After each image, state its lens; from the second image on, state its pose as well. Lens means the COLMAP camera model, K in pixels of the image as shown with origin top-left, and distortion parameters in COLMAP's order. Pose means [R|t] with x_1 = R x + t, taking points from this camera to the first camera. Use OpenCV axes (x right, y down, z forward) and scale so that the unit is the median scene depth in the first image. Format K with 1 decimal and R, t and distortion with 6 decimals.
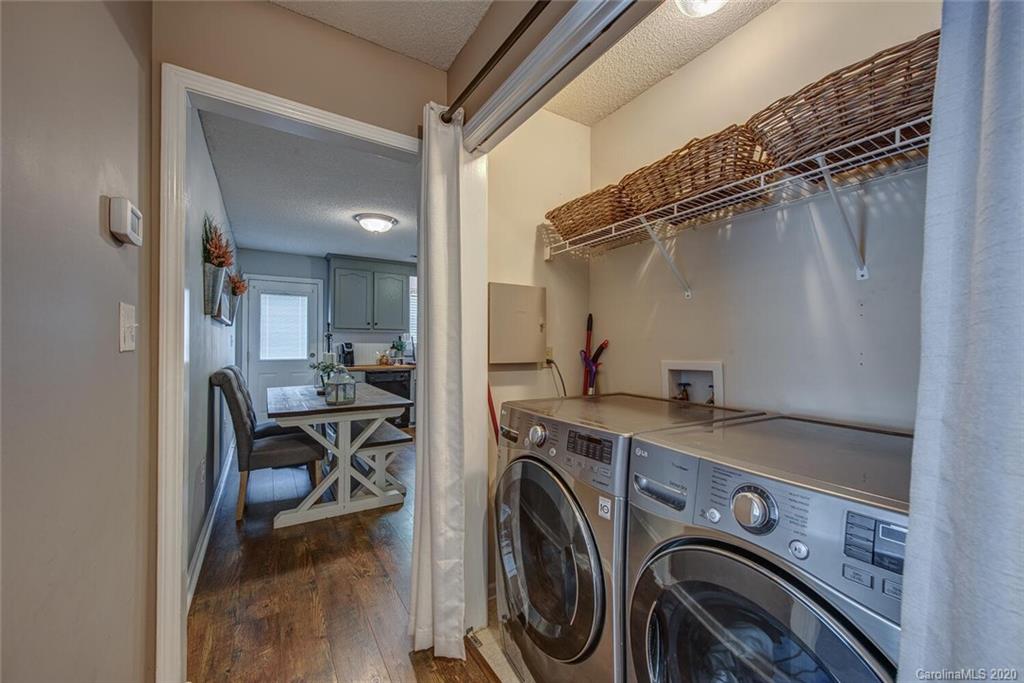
lens RADIAL K [[404.6, 0, 522.6], [0, 404.6, 348.1], [0, 0, 1]] dist [-0.003625, -0.000222]
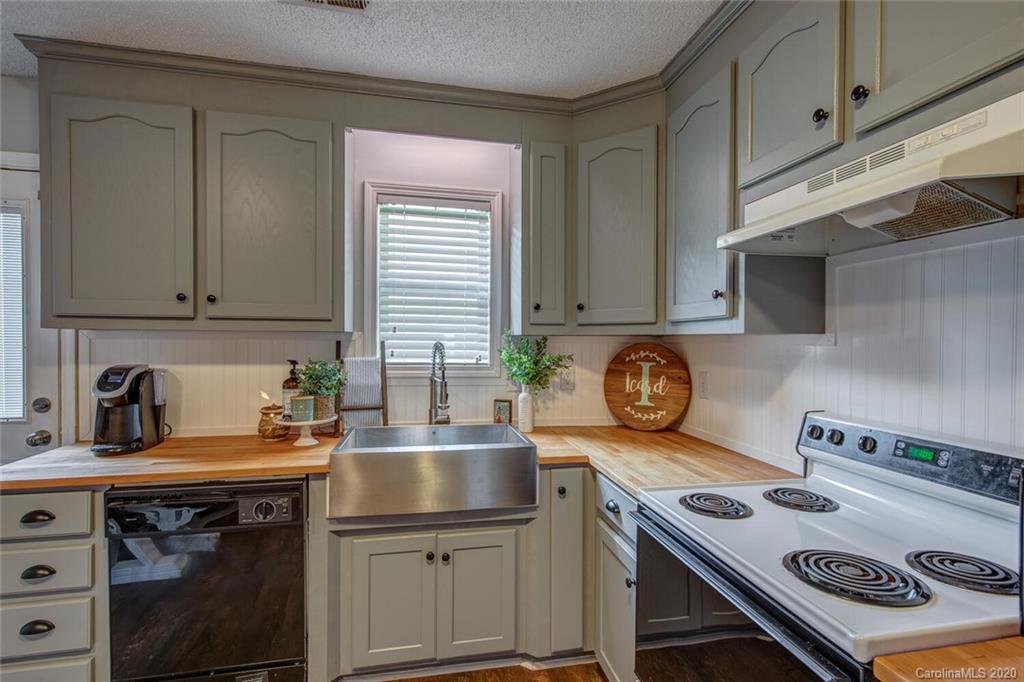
lens RADIAL K [[484.8, 0, 515.2], [0, 484.8, 346.8], [0, 0, 1]] dist [-0.000221, -0.000128]
pose [[0.933830, 0.008251, -0.357621, -0.052303], [-0.006802, 0.999963, 0.005309, -0.031086], [0.357651, -0.002525, 0.933852, 0.781038]]
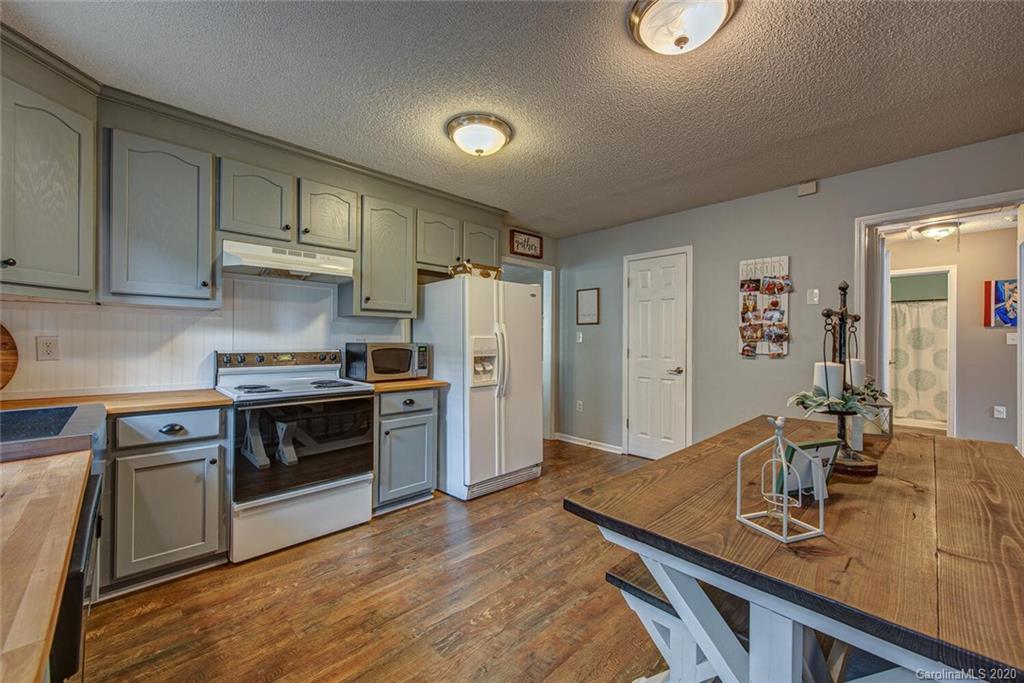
lens RADIAL K [[404.6, 0, 520.4], [0, 404.6, 340.6], [0, 0, 1]] dist [-0.003625, -0.000222]
pose [[-0.209944, -0.003803, 0.977706, -0.494736], [0.001537, 0.999990, 0.004220, -0.006682], [-0.977712, 0.002389, -0.209936, 0.864085]]
